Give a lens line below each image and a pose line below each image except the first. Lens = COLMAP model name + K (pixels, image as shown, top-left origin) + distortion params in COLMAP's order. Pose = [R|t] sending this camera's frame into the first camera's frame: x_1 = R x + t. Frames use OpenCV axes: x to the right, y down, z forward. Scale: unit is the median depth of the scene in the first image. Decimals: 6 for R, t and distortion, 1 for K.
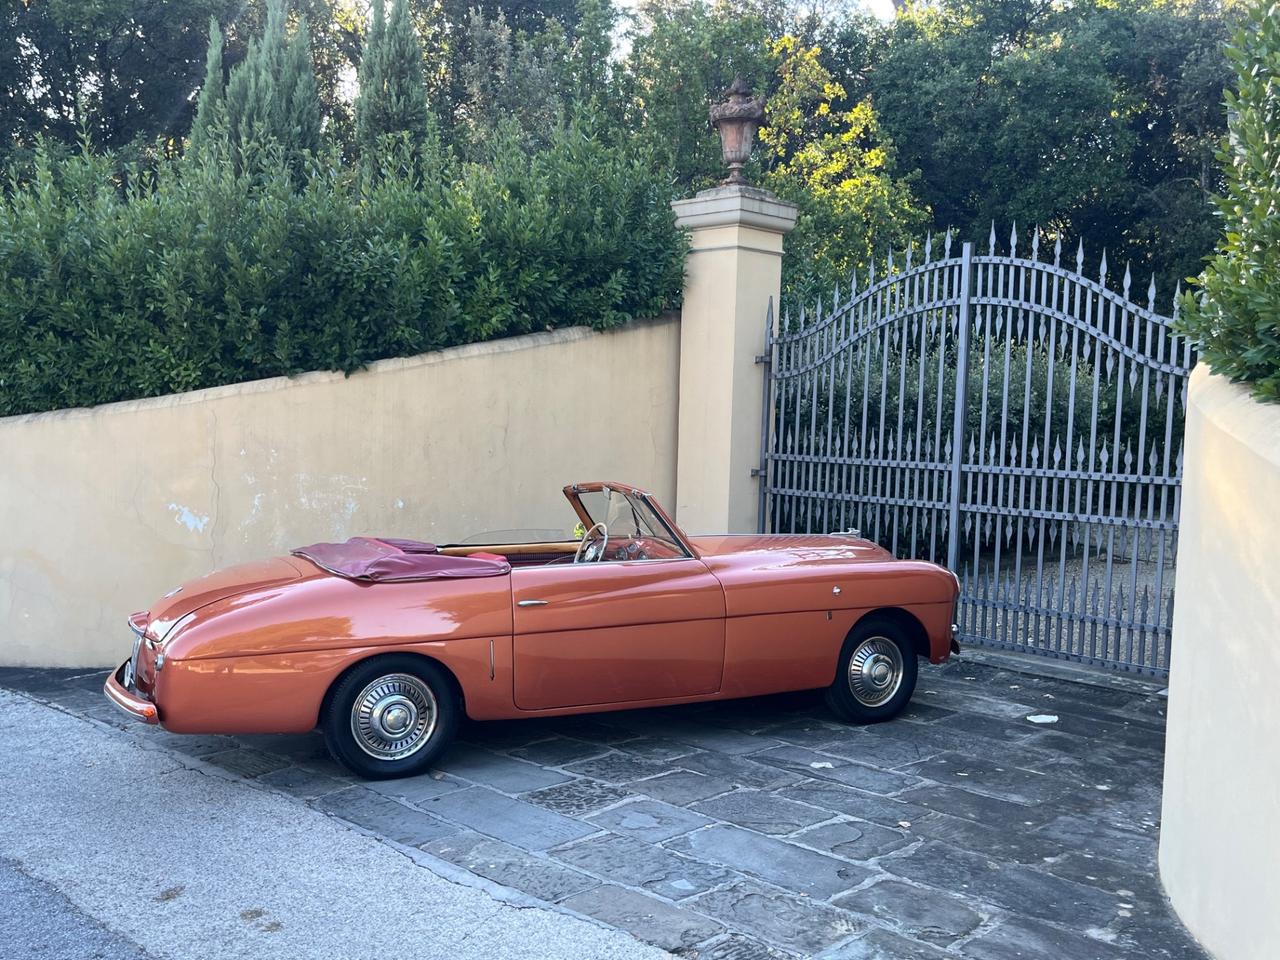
lens RADIAL K [[1174.8, 0, 617.8], [0, 1174.8, 506.4], [0, 0, 1]] dist [0.044468, -0.034094]
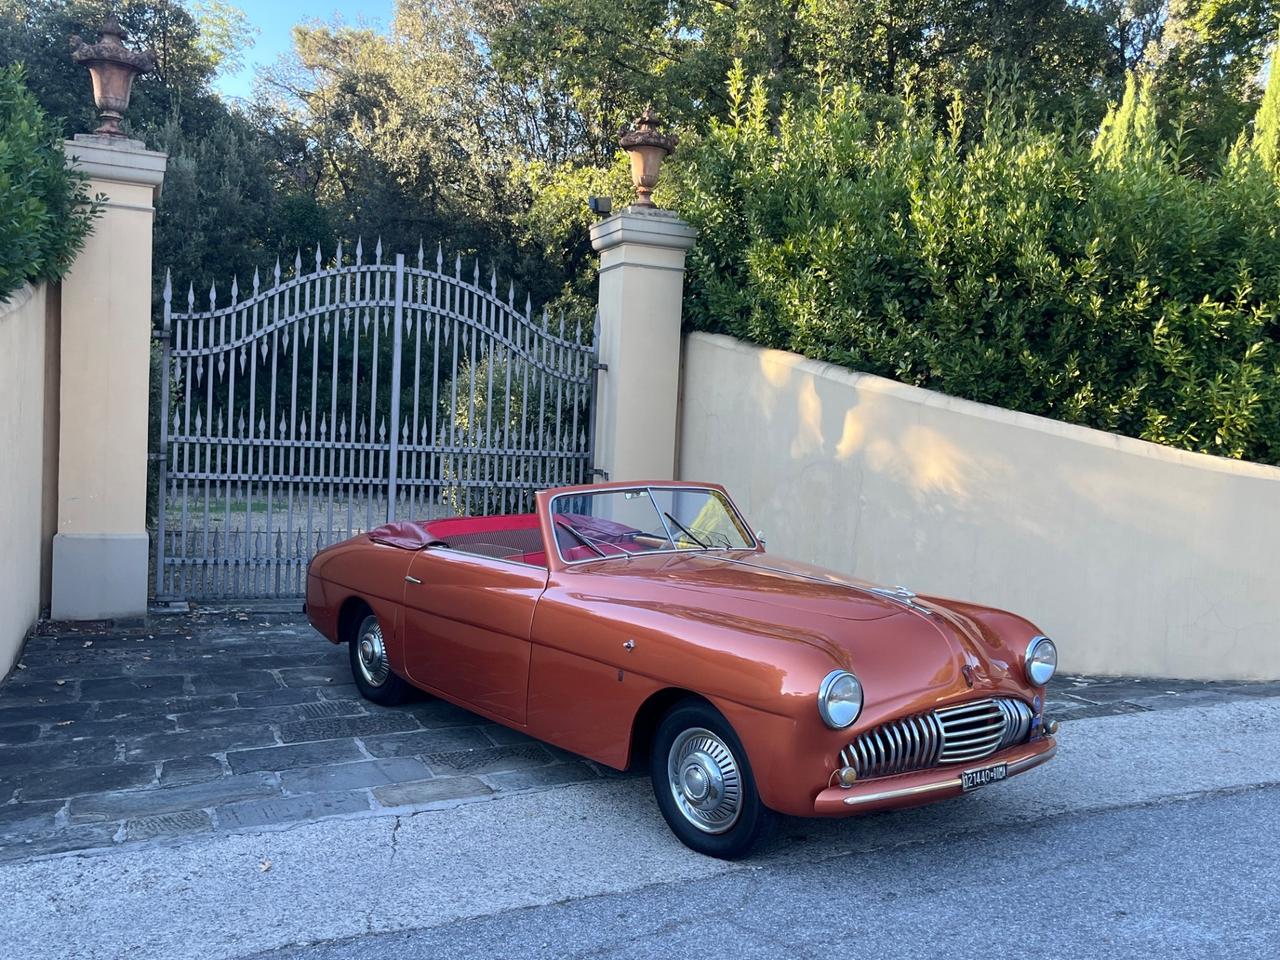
lens RADIAL K [[1185.3, 0, 642.8], [0, 1185.3, 501.6], [0, 0, 1]] dist [0.044171, -0.036923]
pose [[0.366920, -0.058489, 0.928412, -0.745059], [0.045841, 0.997946, 0.044753, -0.021987], [-0.929122, 0.026139, 0.368848, 0.364238]]
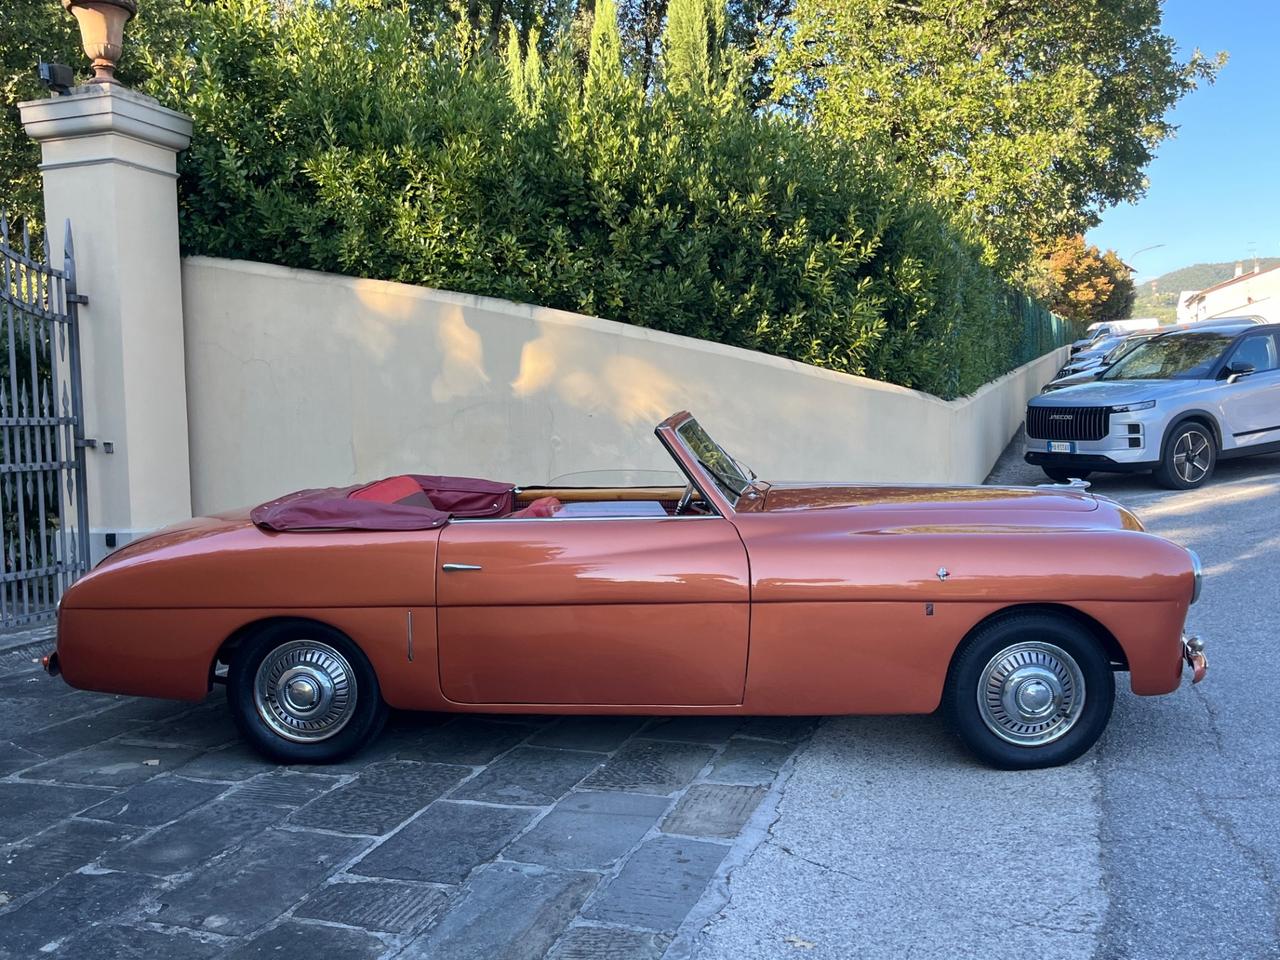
lens RADIAL K [[1207.0, 0, 652.7], [0, 1207.0, 501.2], [0, 0, 1]] dist [0.050856, -0.039180]
pose [[-0.436828, -0.077692, 0.896184, -0.640234], [0.090116, 0.987472, 0.129531, -0.038857], [-0.895020, 0.137343, -0.424354, 0.912954]]
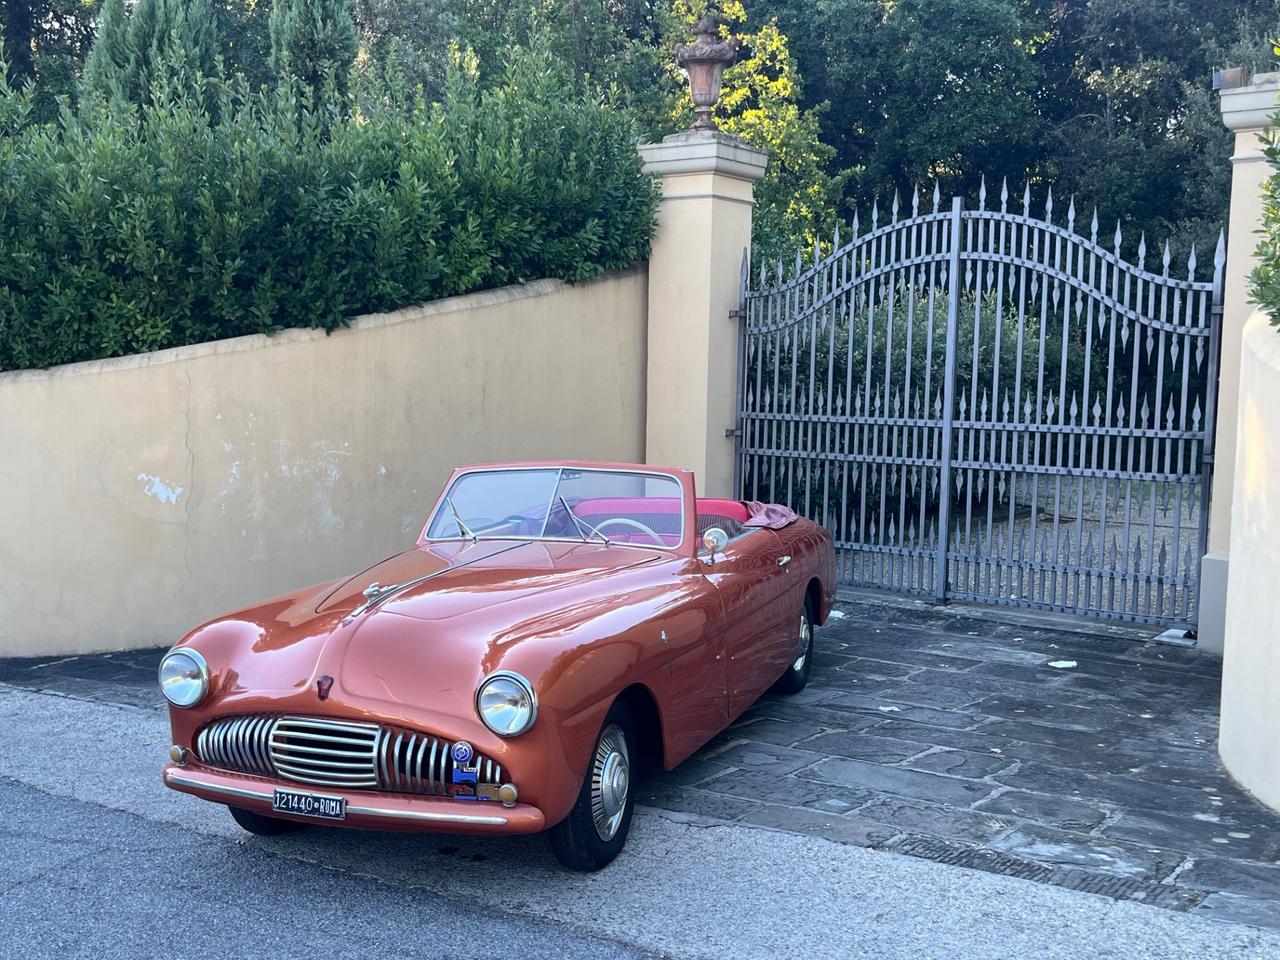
lens RADIAL K [[1386.1, 0, 629.2], [0, 1386.1, 497.9], [0, 0, 1]] dist [0.074860, -0.145558]
pose [[0.988598, -0.020356, 0.149196, -0.162153], [0.018172, 0.999707, 0.015988, 0.006010], [-0.149478, -0.013094, 0.988678, -0.125278]]
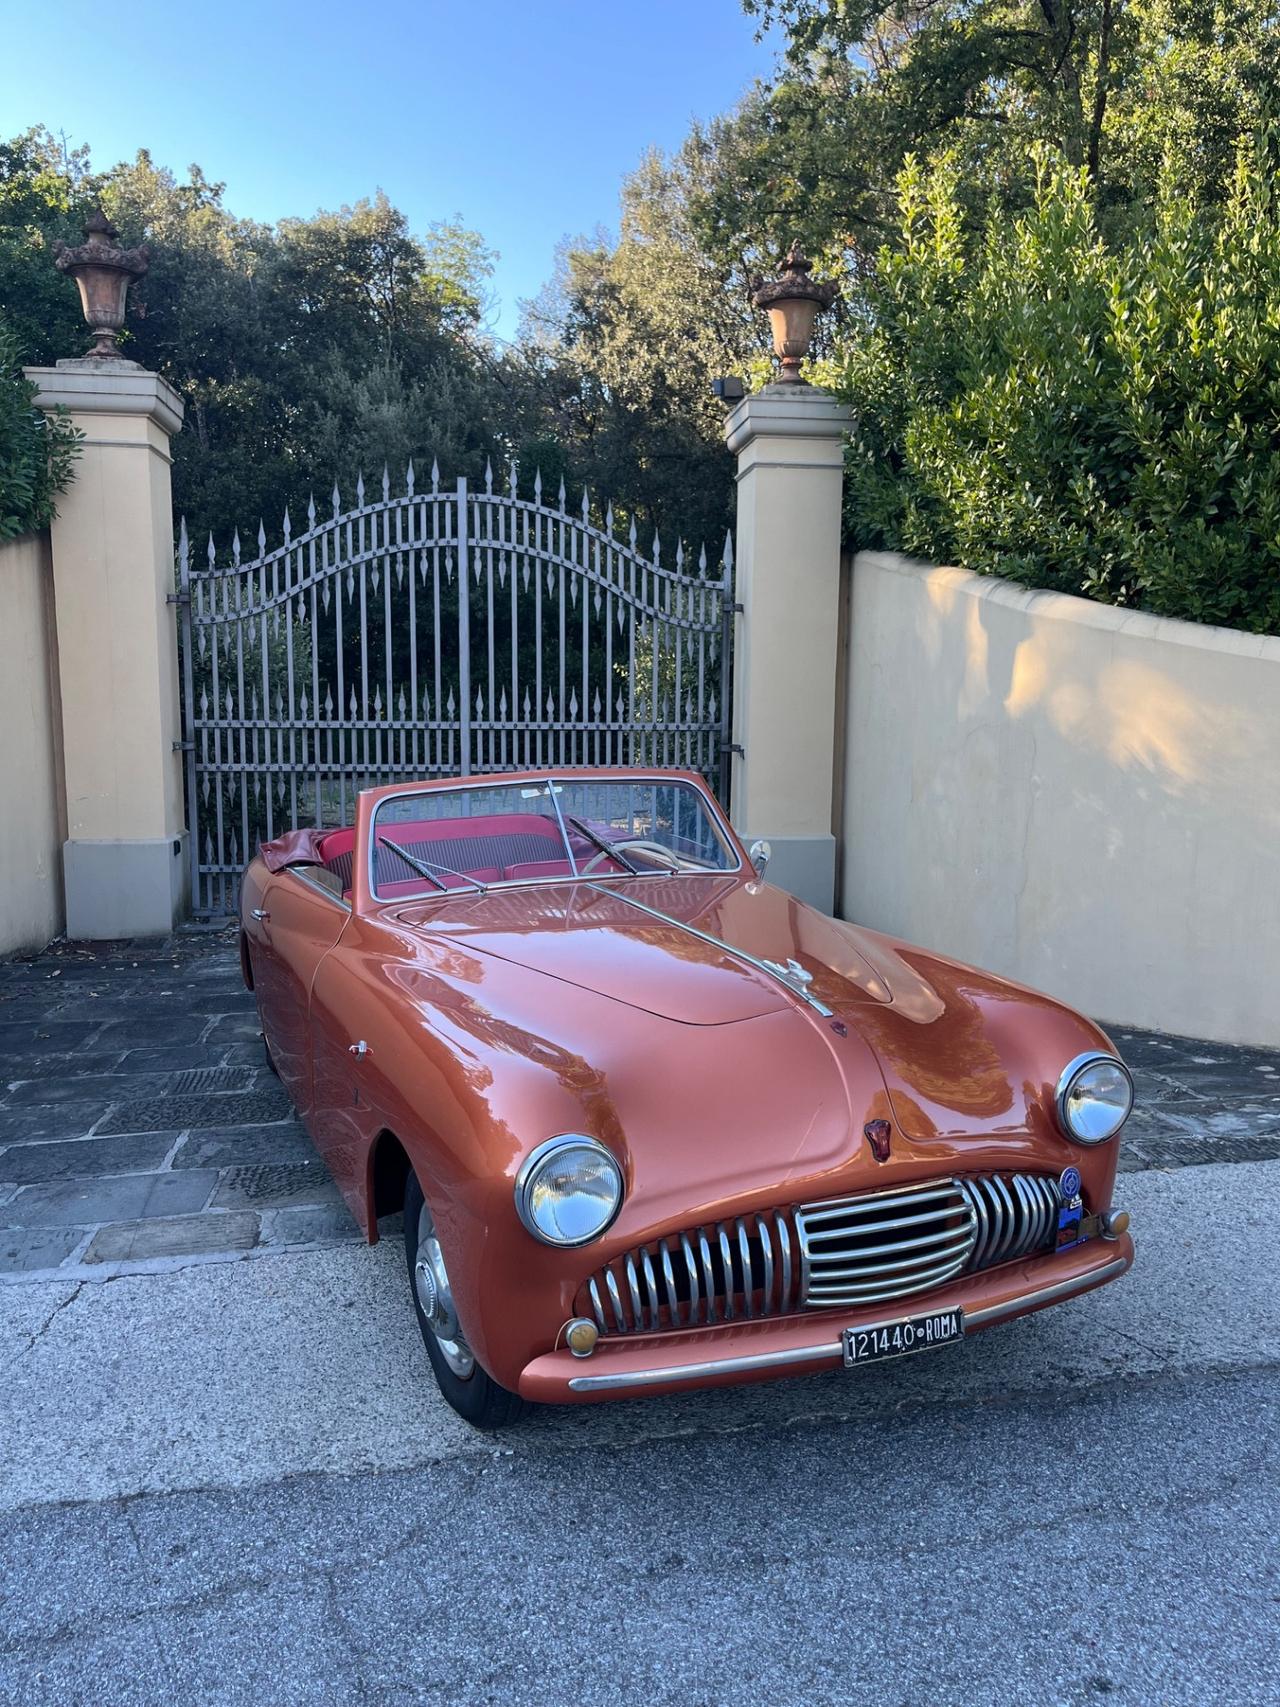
lens RADIAL K [[1297.0, 0, 631.3], [0, 1297.0, 867.2], [0, 0, 1]] dist [0.059751, -0.077577]
pose [[0.611296, -0.124535, 0.781542, -0.466647], [0.078644, 0.992212, 0.096592, -0.011129], [-0.787485, 0.002417, 0.616329, 0.284794]]
